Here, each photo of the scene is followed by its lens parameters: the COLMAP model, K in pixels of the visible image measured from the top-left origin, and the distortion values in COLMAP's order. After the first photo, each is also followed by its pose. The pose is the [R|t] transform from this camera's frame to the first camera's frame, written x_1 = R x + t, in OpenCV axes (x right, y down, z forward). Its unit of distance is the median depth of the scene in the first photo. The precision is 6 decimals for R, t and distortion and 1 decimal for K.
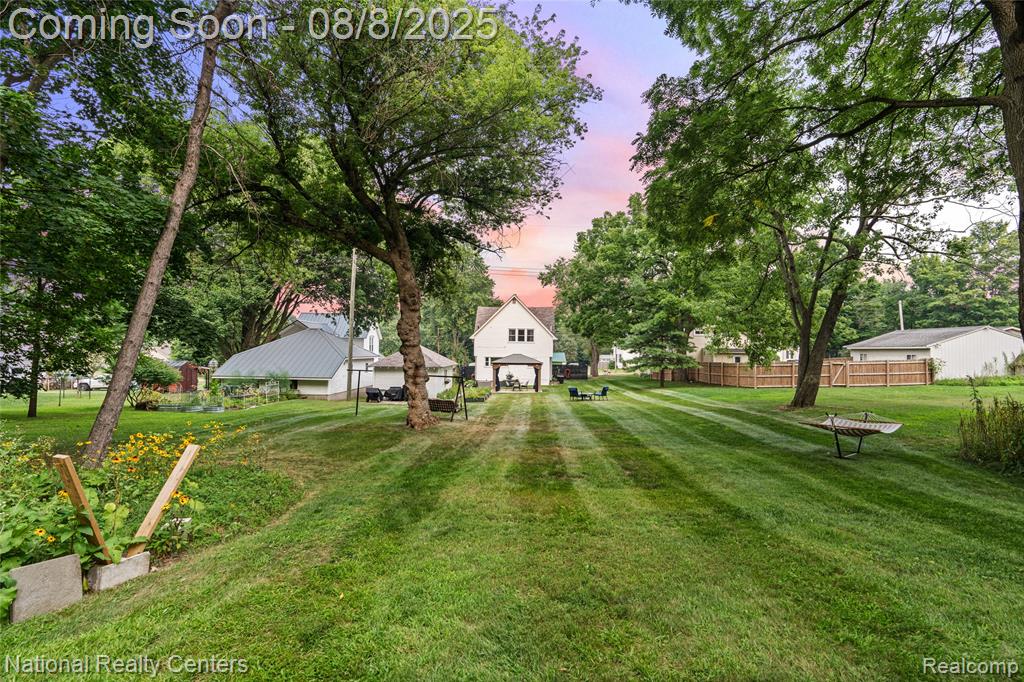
lens RADIAL K [[463.7, 0, 511.6], [0, 463.7, 345.7], [0, 0, 1]] dist [-0.001507, 0.000020]
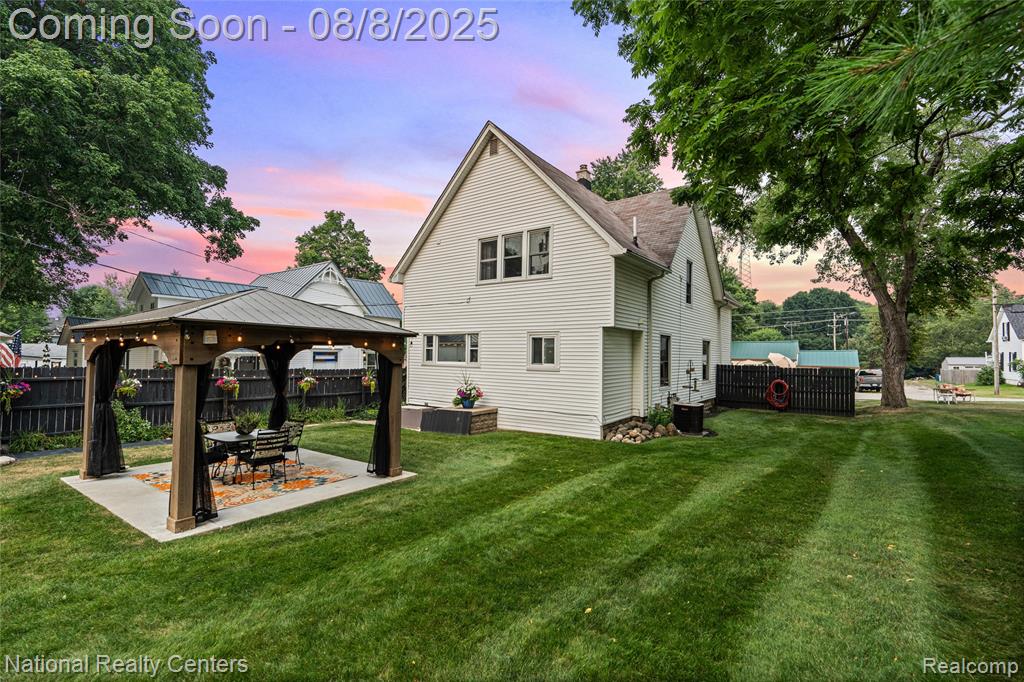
lens RADIAL K [[463.7, 0, 517.4], [0, 463.7, 344.2], [0, 0, 1]] dist [-0.001507, 0.000020]
pose [[0.829848, -0.013589, -0.557824, 0.184199], [0.002123, 0.999773, -0.021197, 0.038538], [0.557985, 0.016407, 0.829689, 0.761955]]
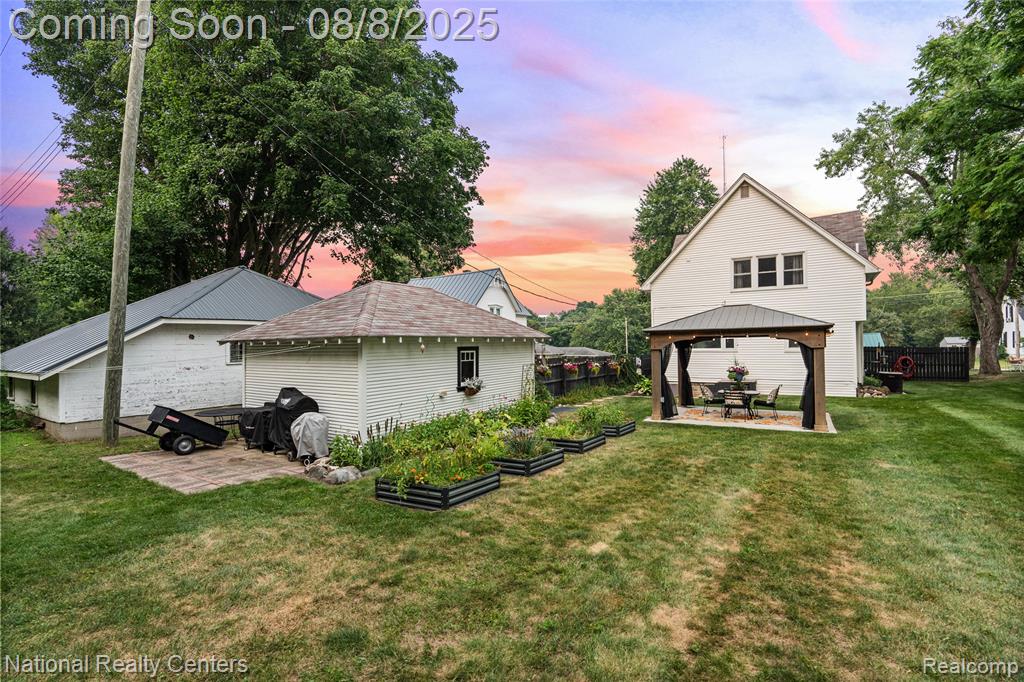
lens RADIAL K [[463.7, 0, 510.6], [0, 463.7, 343.3], [0, 0, 1]] dist [-0.001507, 0.000020]
pose [[0.855644, -0.026506, -0.516886, 0.036621], [0.028559, 0.999584, -0.003984, 0.035439], [0.516777, -0.011353, 0.856045, 0.536608]]
